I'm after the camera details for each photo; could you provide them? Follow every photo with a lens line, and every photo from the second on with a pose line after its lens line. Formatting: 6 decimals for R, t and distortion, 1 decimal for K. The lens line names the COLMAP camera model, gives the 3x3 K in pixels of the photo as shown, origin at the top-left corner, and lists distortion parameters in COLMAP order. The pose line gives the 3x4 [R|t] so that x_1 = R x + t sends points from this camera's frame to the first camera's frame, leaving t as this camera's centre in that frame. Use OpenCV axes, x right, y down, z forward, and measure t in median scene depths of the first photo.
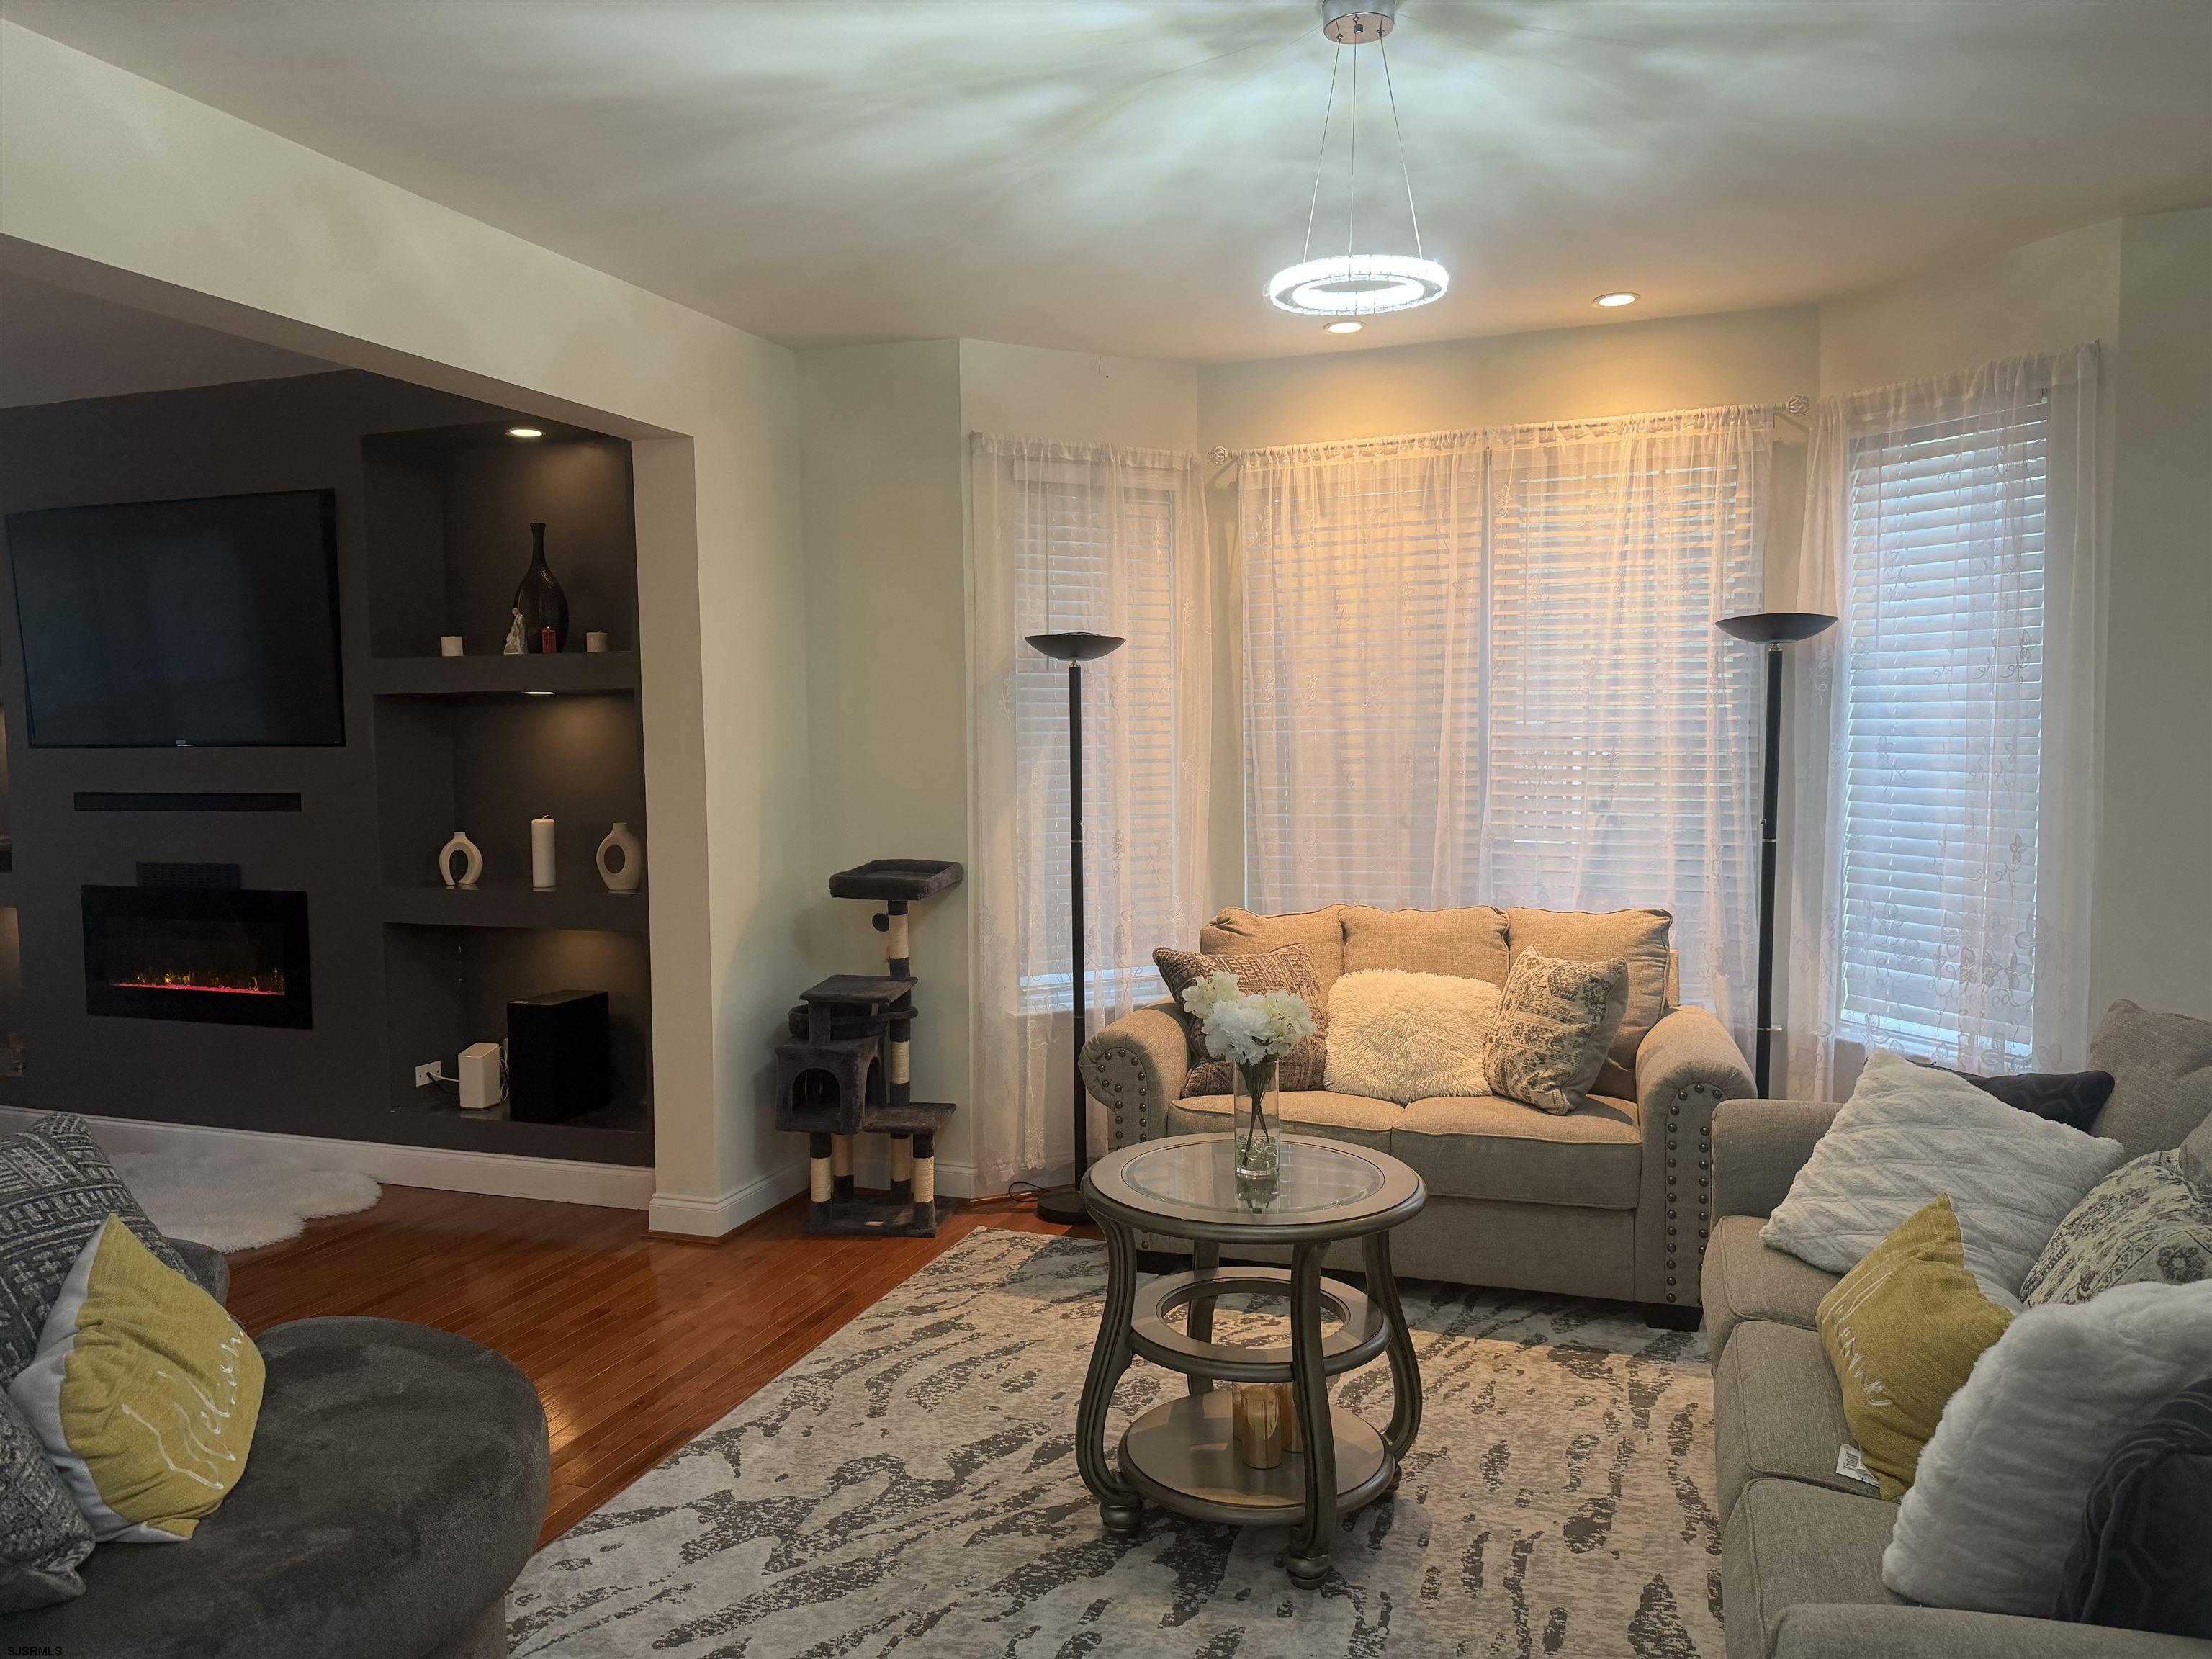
lens RADIAL K [[1547.0, 0, 1118.9], [0, 1547.0, 832.7], [0, 0, 1]] dist [0.047201, -0.045627]
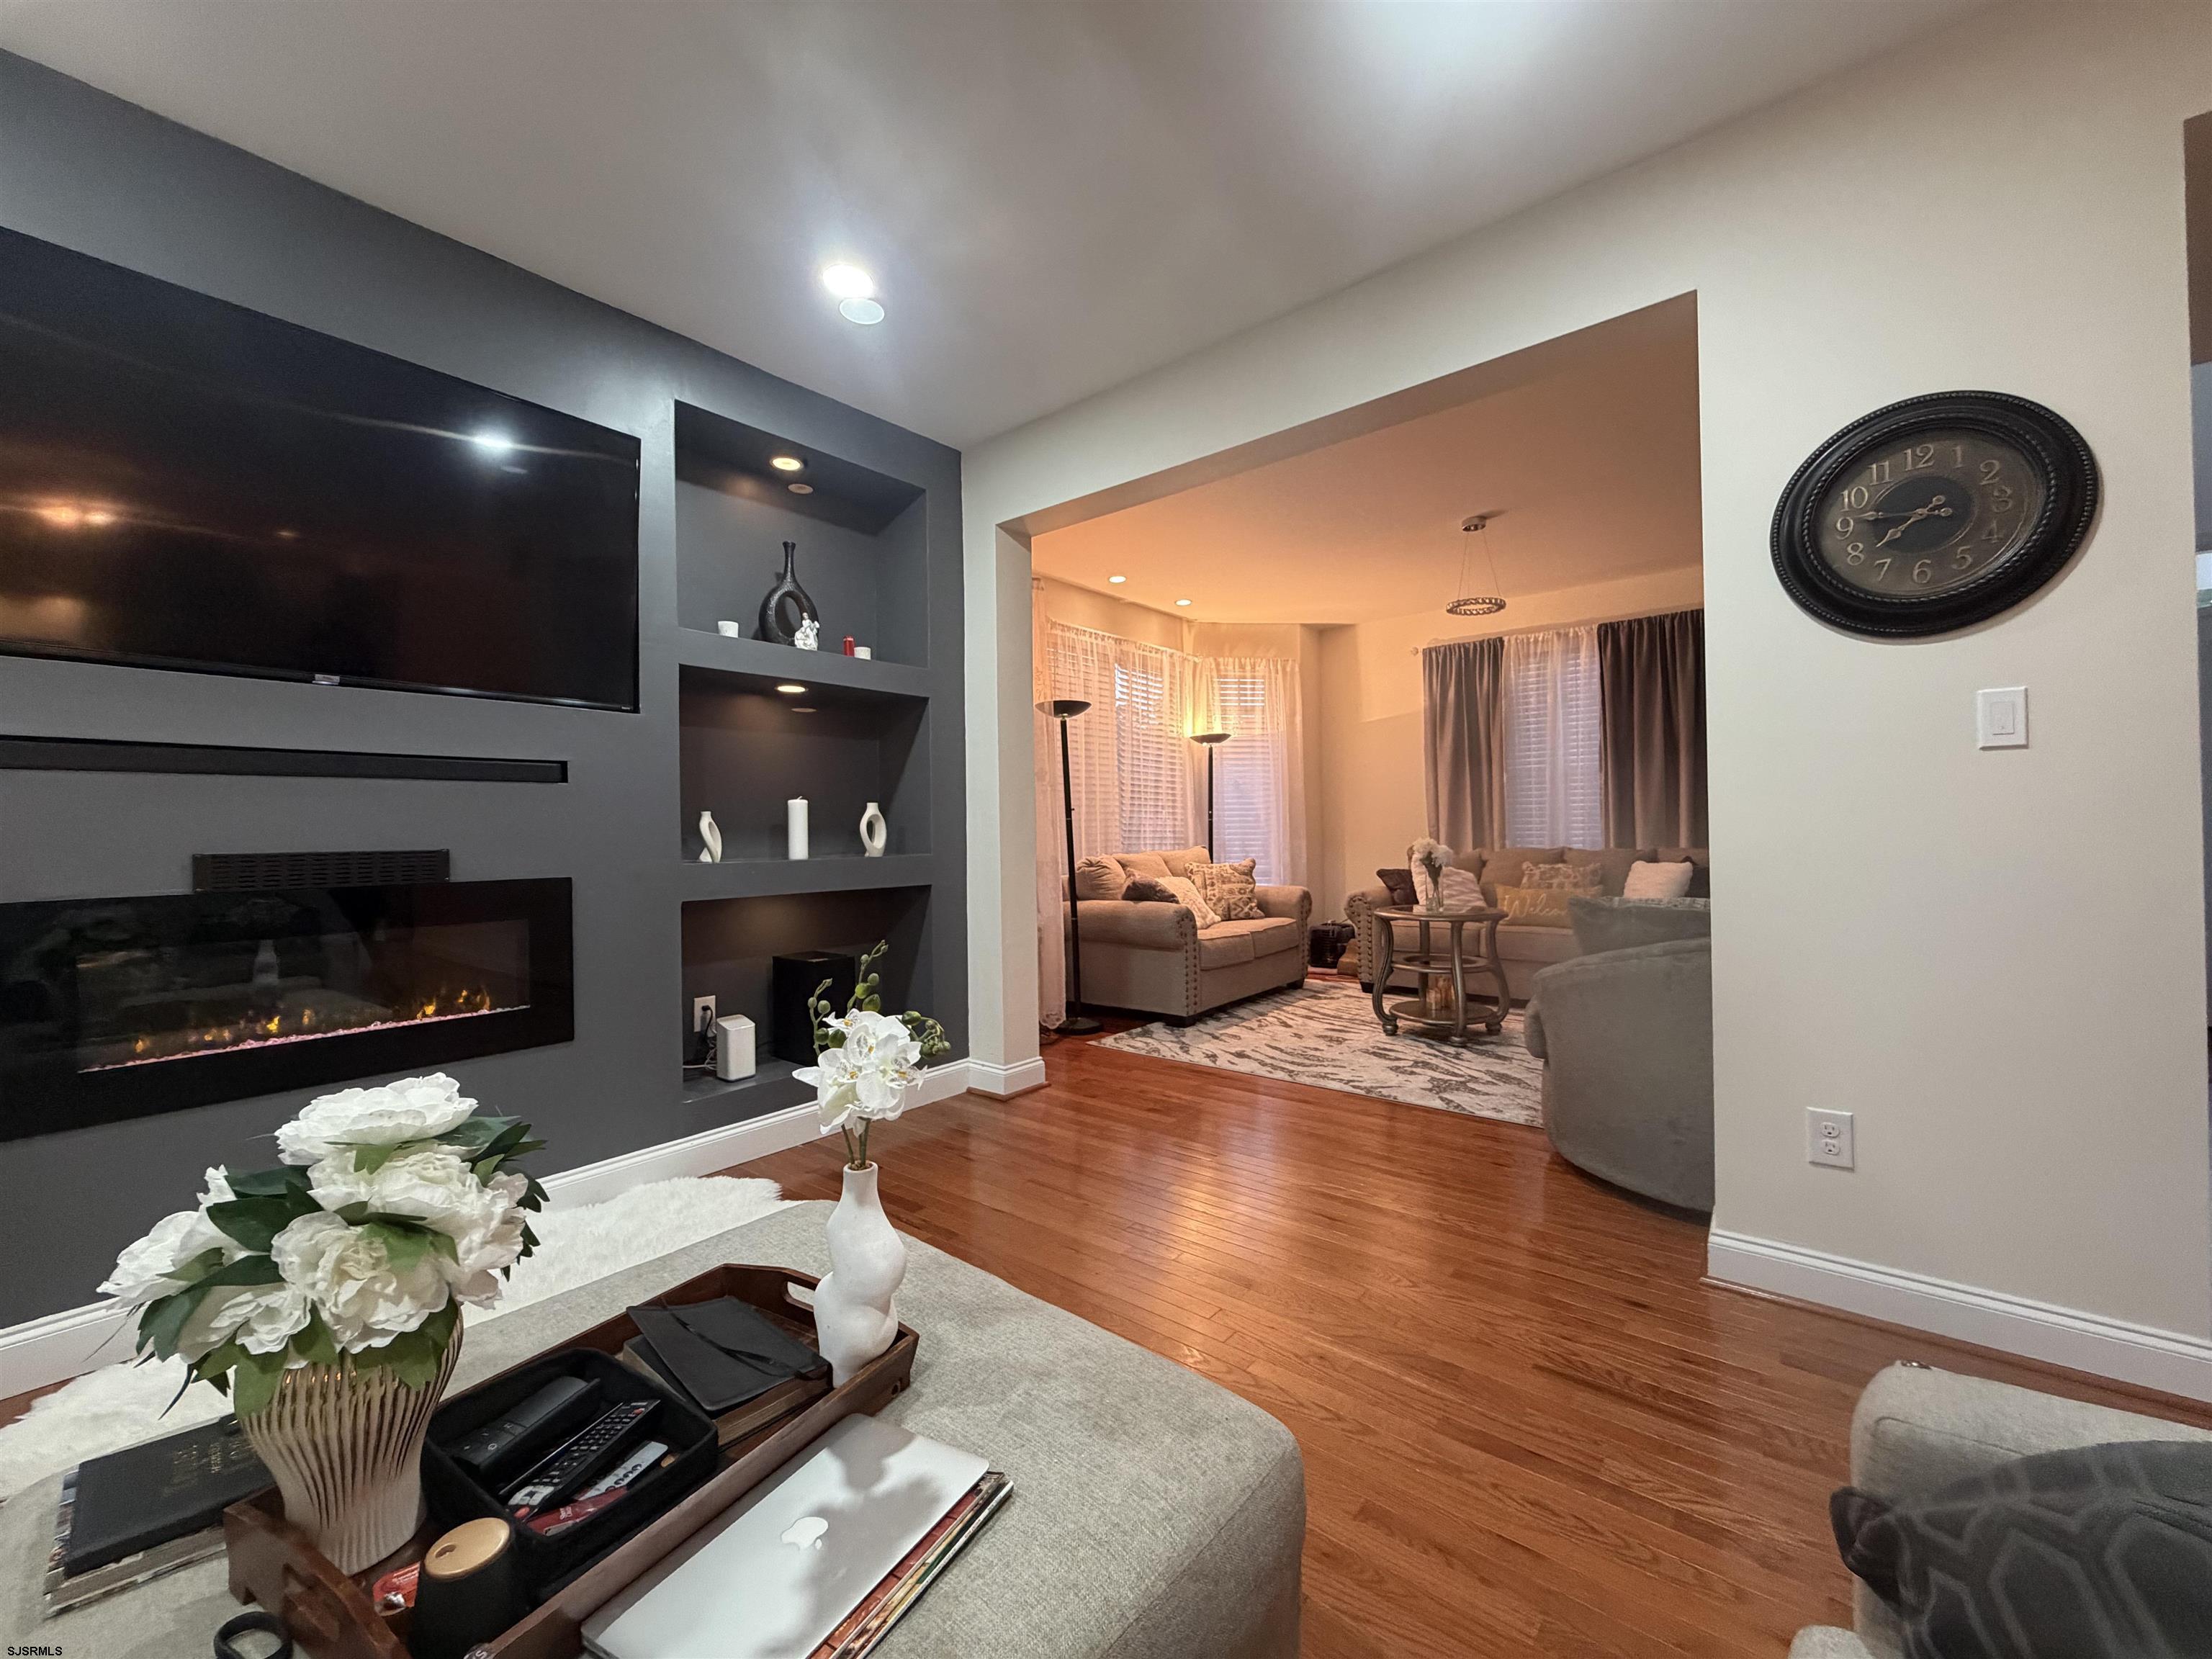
lens RADIAL K [[880.5, 0, 1088.9], [0, 880.5, 840.7], [0, 0, 1]] dist [-0.000152, -0.000192]
pose [[0.352917, -0.003386, 0.935649, -0.927031], [0.078102, 0.996610, -0.025853, 0.055939], [-0.932389, 0.082200, 0.351985, 0.602191]]
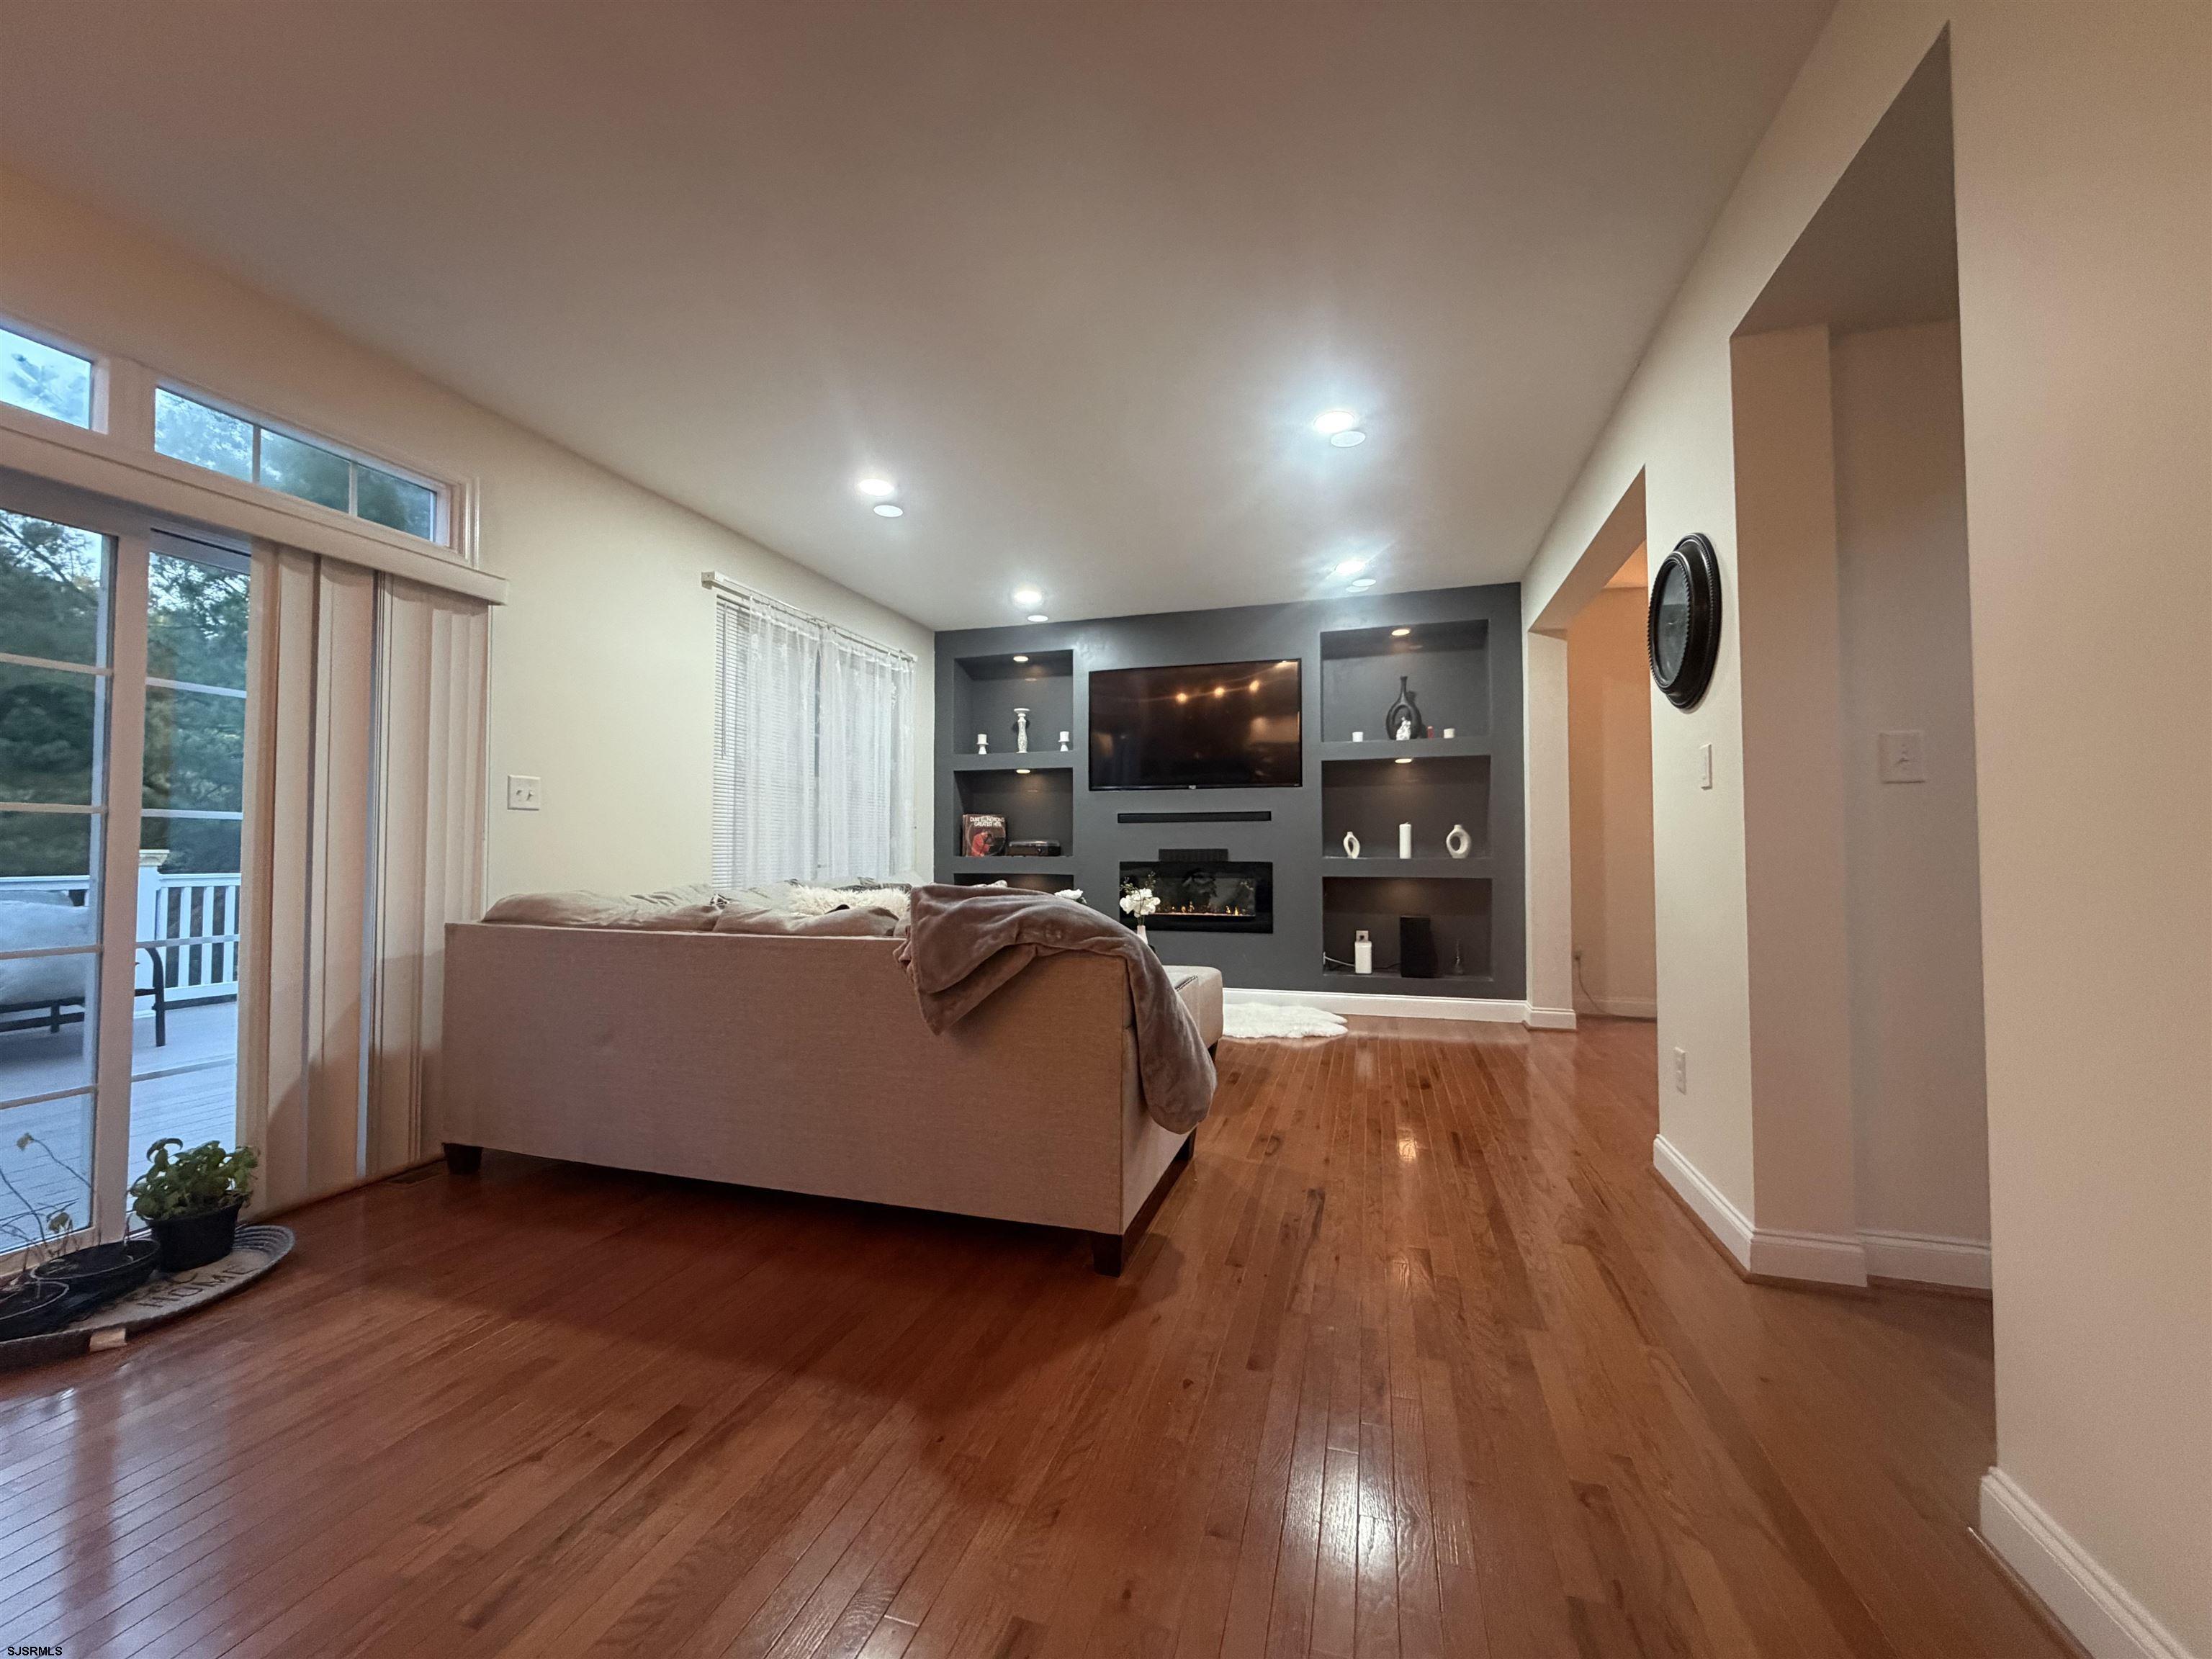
lens RADIAL K [[880.5, 0, 1088.5], [0, 880.5, 823.1], [0, 0, 1]] dist [-0.000152, -0.000192]
pose [[0.999781, 0.009870, 0.018449, -0.821747], [-0.007991, 0.995027, -0.099284, 0.107545], [-0.019337, 0.099115, 0.994888, -0.105798]]
